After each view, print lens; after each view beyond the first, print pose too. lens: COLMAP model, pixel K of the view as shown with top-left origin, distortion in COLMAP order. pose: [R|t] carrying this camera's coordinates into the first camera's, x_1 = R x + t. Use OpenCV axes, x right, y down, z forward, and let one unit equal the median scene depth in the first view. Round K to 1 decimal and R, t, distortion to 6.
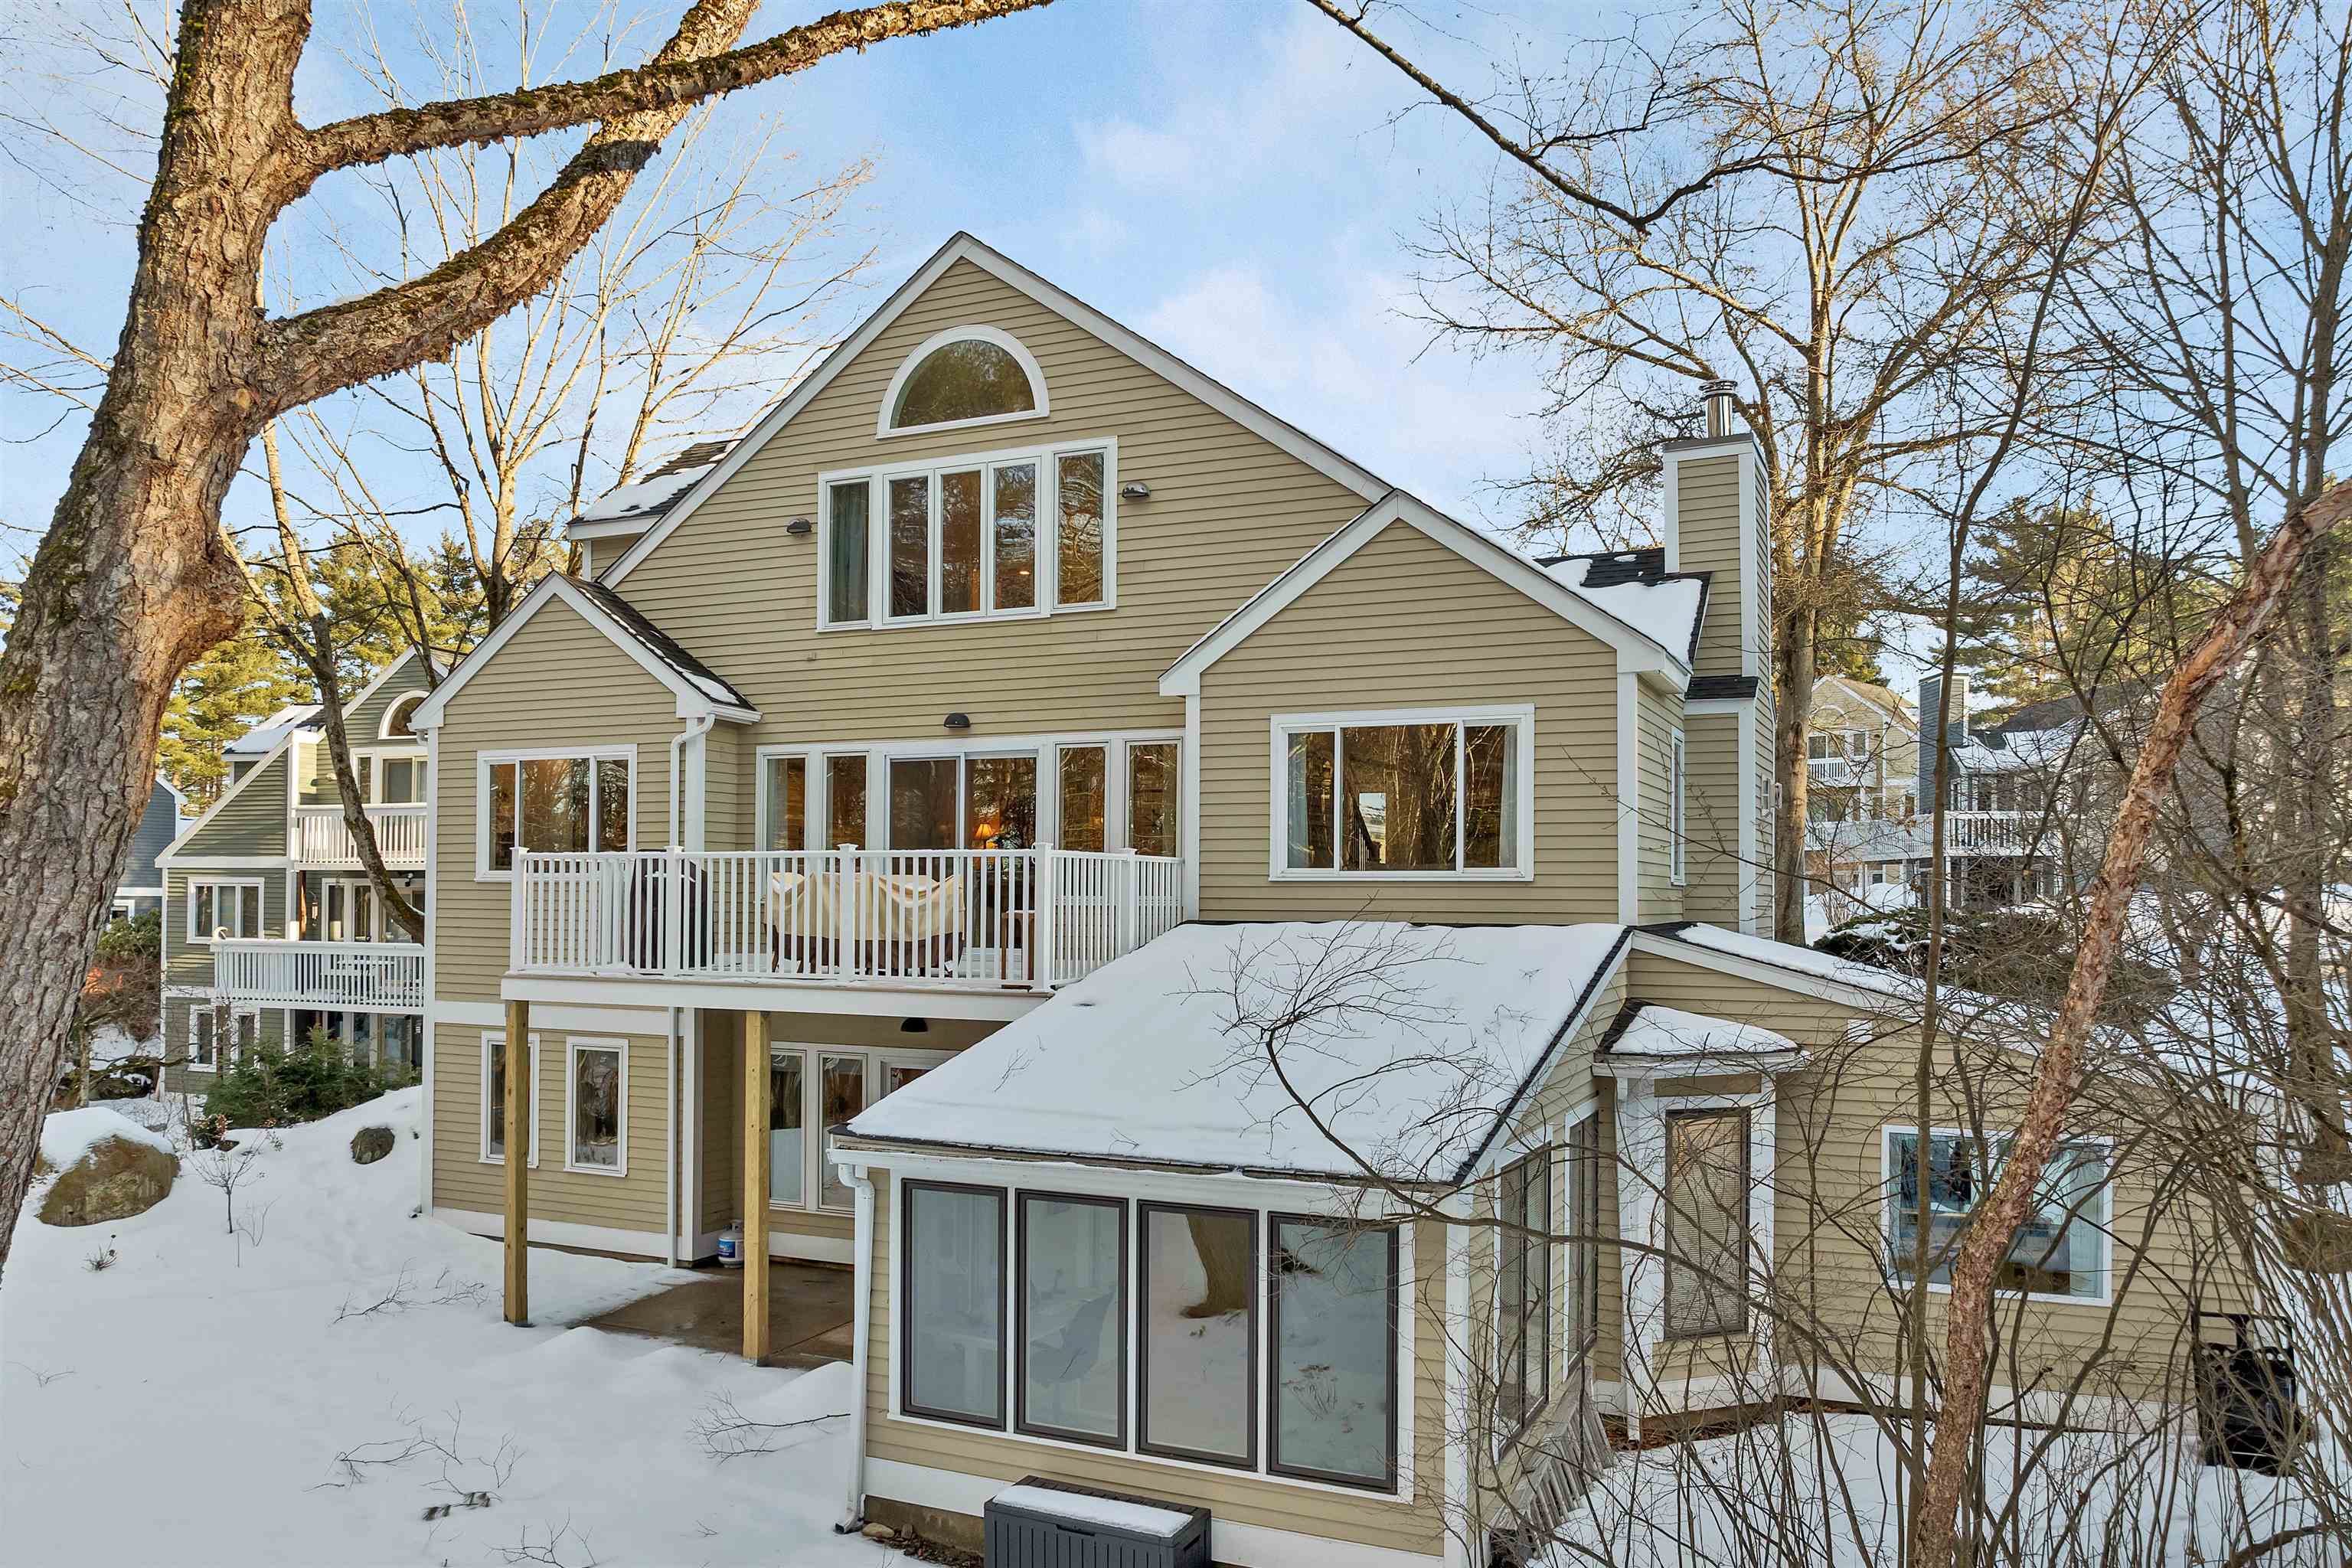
lens RADIAL K [[1704.9, 0, 1177.4], [0, 1704.9, 894.9], [0, 0, 1]] dist [-0.033732, 0.005316]
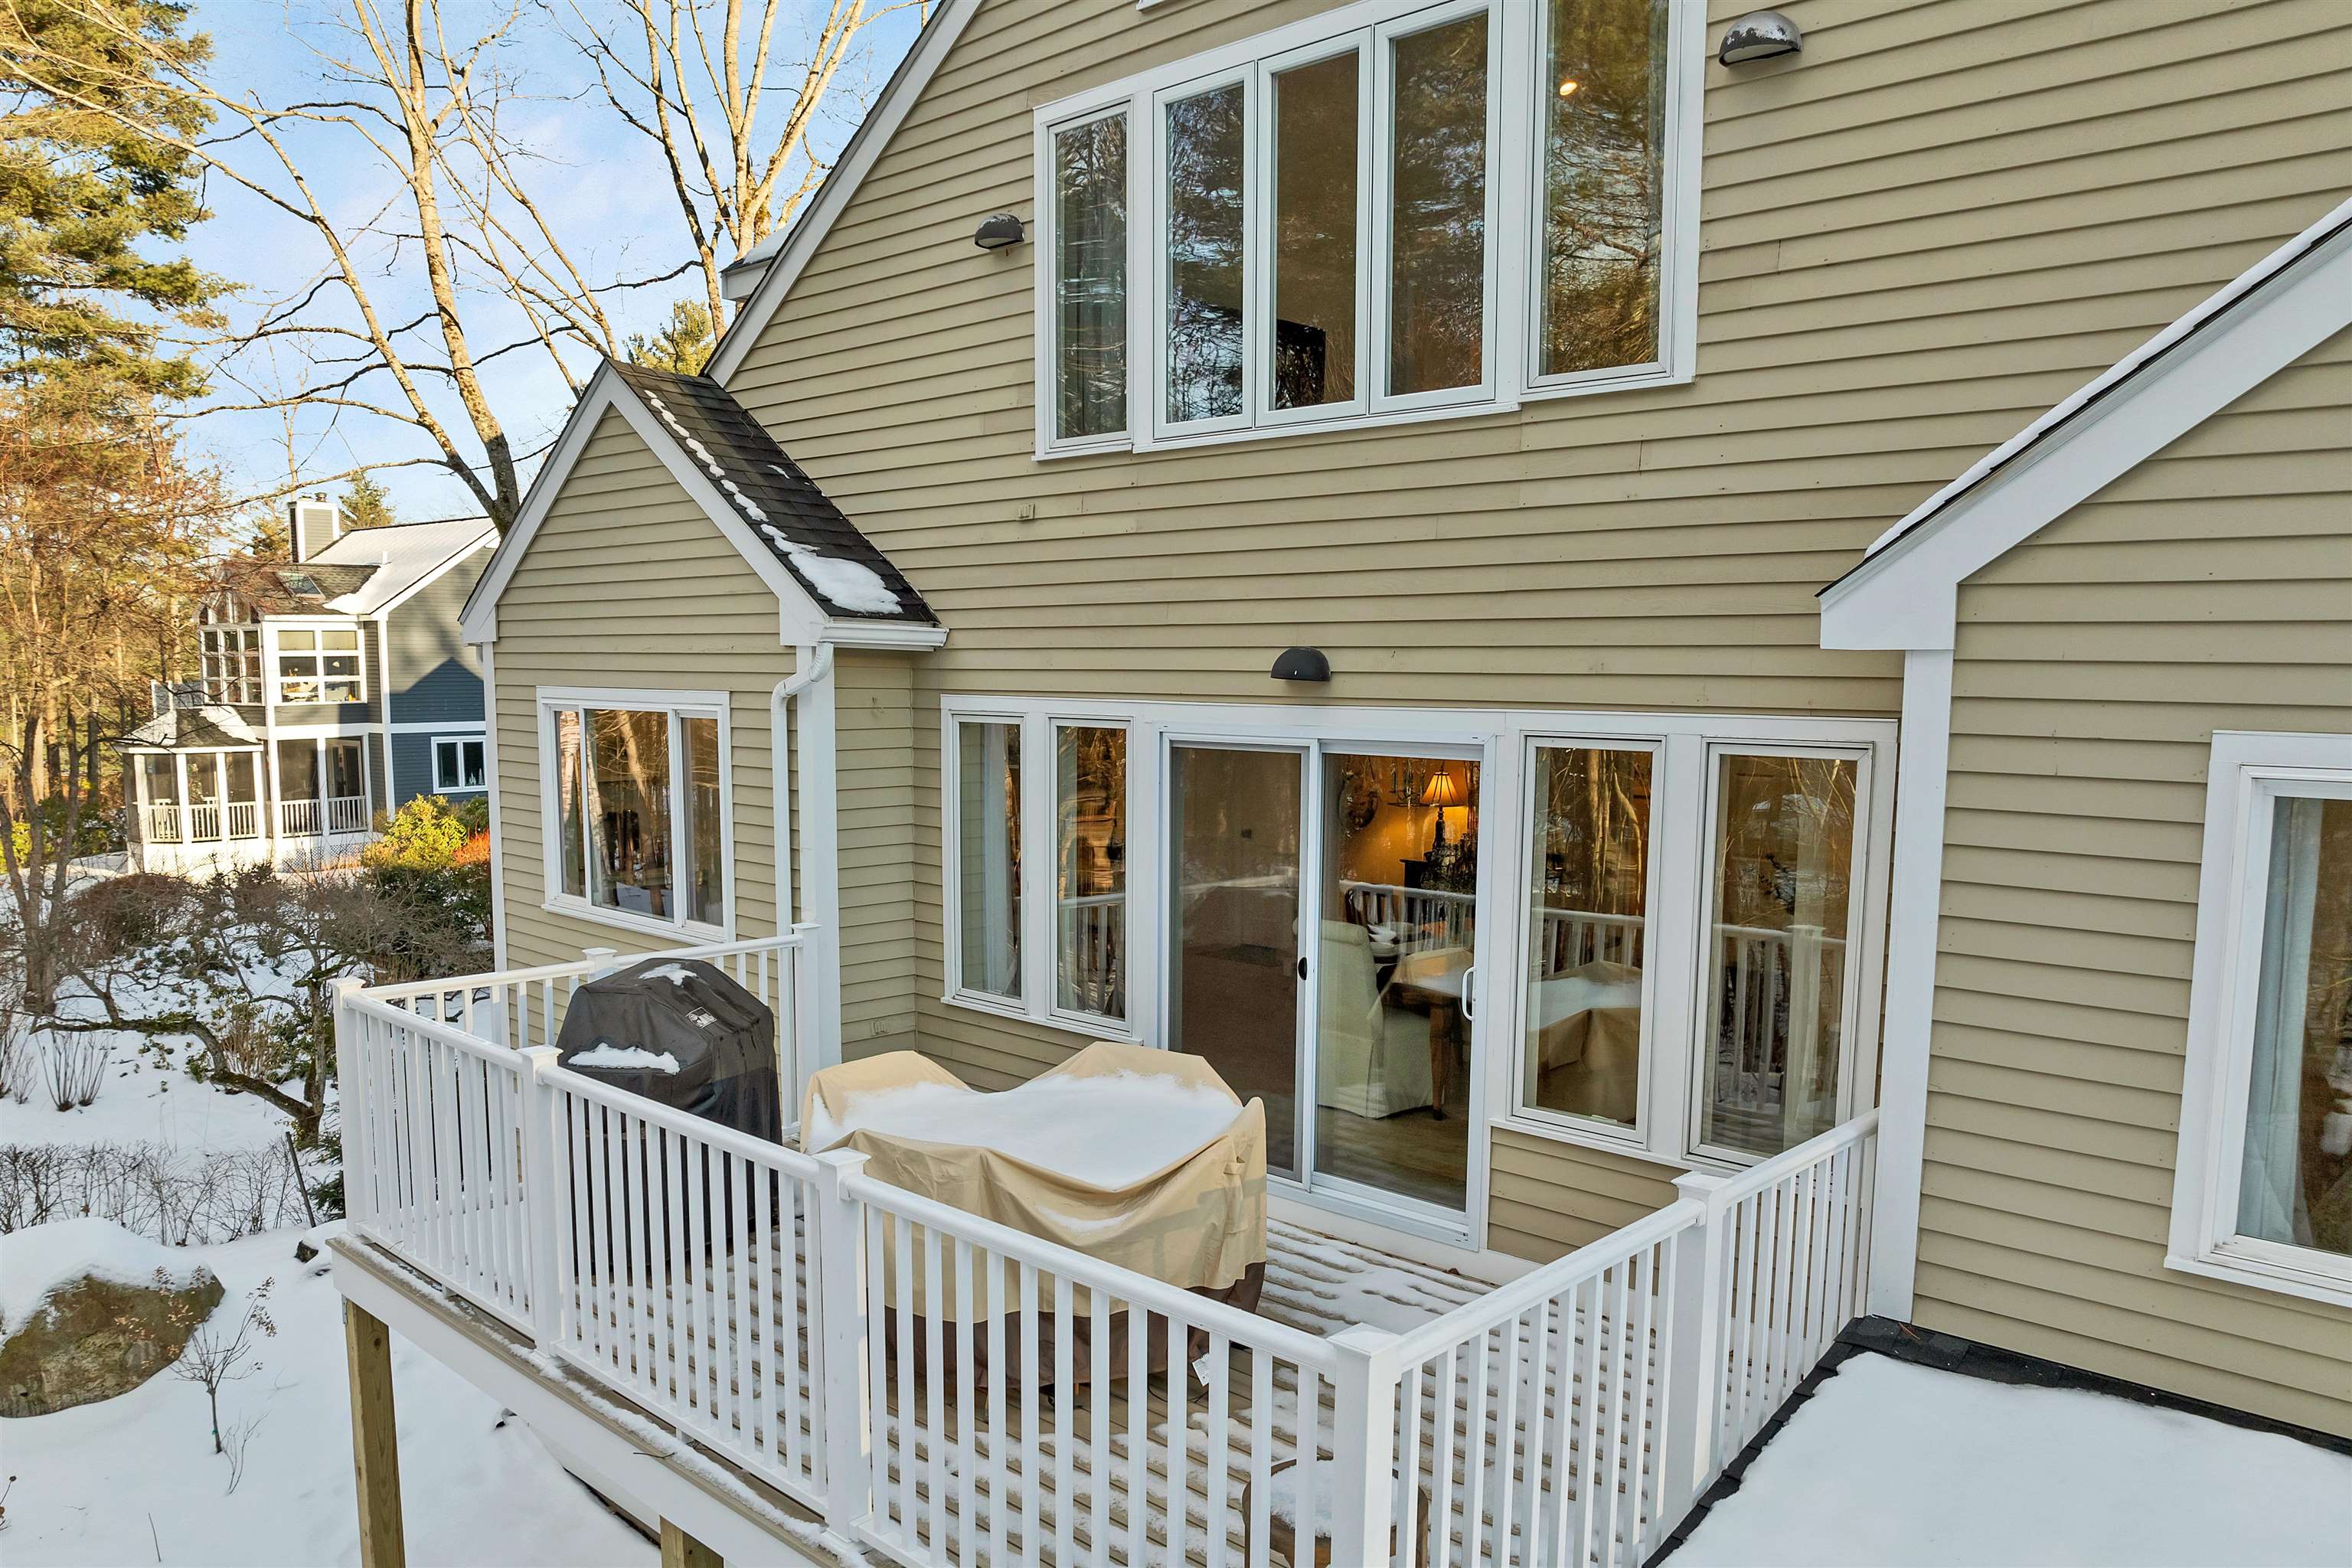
lens RADIAL K [[1704.9, 0, 1177.4], [0, 1704.9, 894.9], [0, 0, 1]] dist [-0.033732, 0.005316]
pose [[0.947441, 0.040823, -0.317315, -0.019270], [0.001452, 0.991267, 0.131865, -0.098289], [0.319927, -0.125395, 0.939108, 0.559622]]
